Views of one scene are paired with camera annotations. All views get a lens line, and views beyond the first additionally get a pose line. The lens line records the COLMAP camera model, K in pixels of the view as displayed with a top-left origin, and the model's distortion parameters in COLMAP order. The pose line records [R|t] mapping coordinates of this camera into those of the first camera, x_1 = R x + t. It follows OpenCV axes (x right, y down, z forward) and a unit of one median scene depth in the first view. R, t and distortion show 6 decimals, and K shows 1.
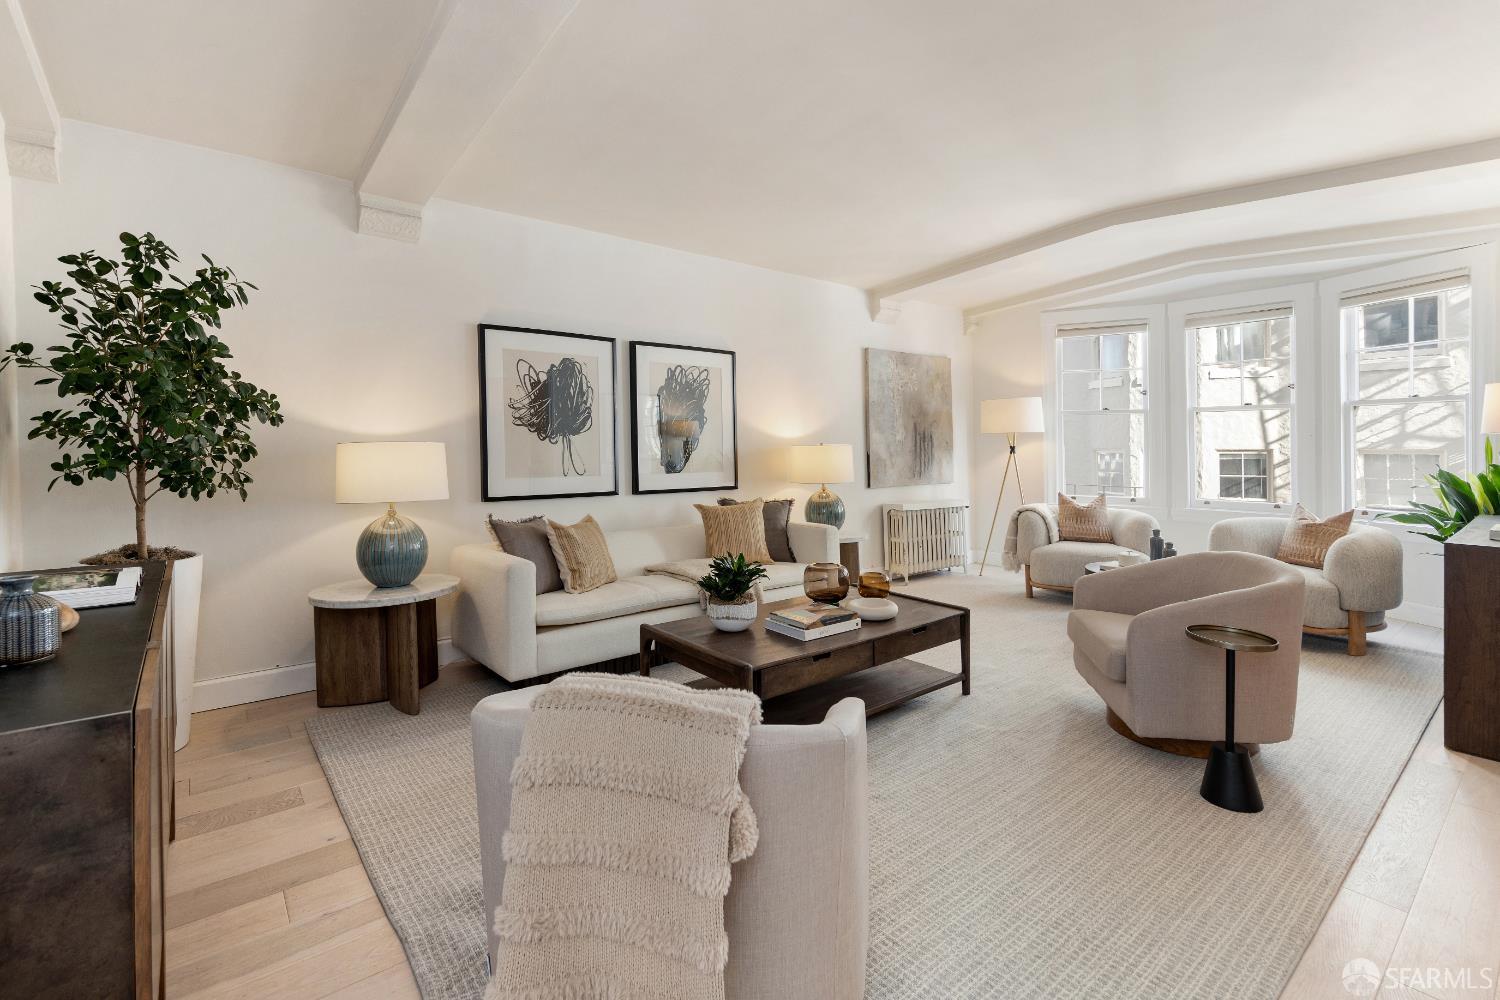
lens RADIAL K [[672.8, 0, 726.4], [0, 672.8, 446.3], [0, 0, 1]] dist [-0.004644, -0.000111]
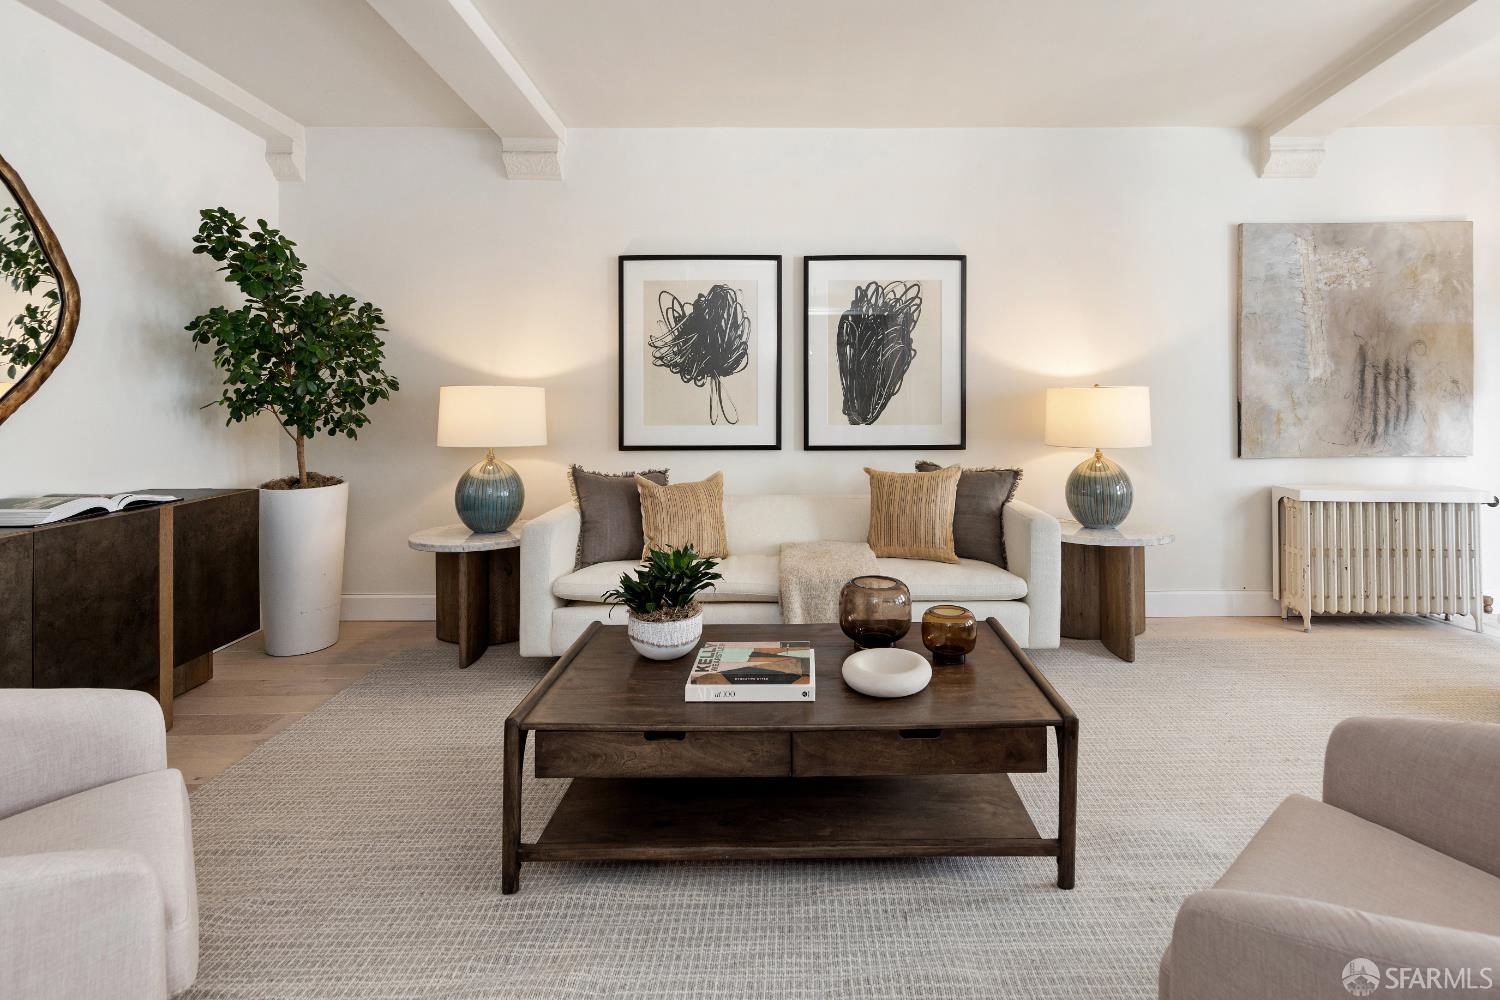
lens RADIAL K [[717.2, 0, 761.1], [0, 717.2, 402.1], [0, 0, 1]] dist [0.005789, 0.000622]
pose [[0.799124, 0.008380, -0.601107, 0.305705], [0.002667, 0.999844, 0.017485, -0.000078], [0.601160, -0.015576, 0.798977, 0.273850]]
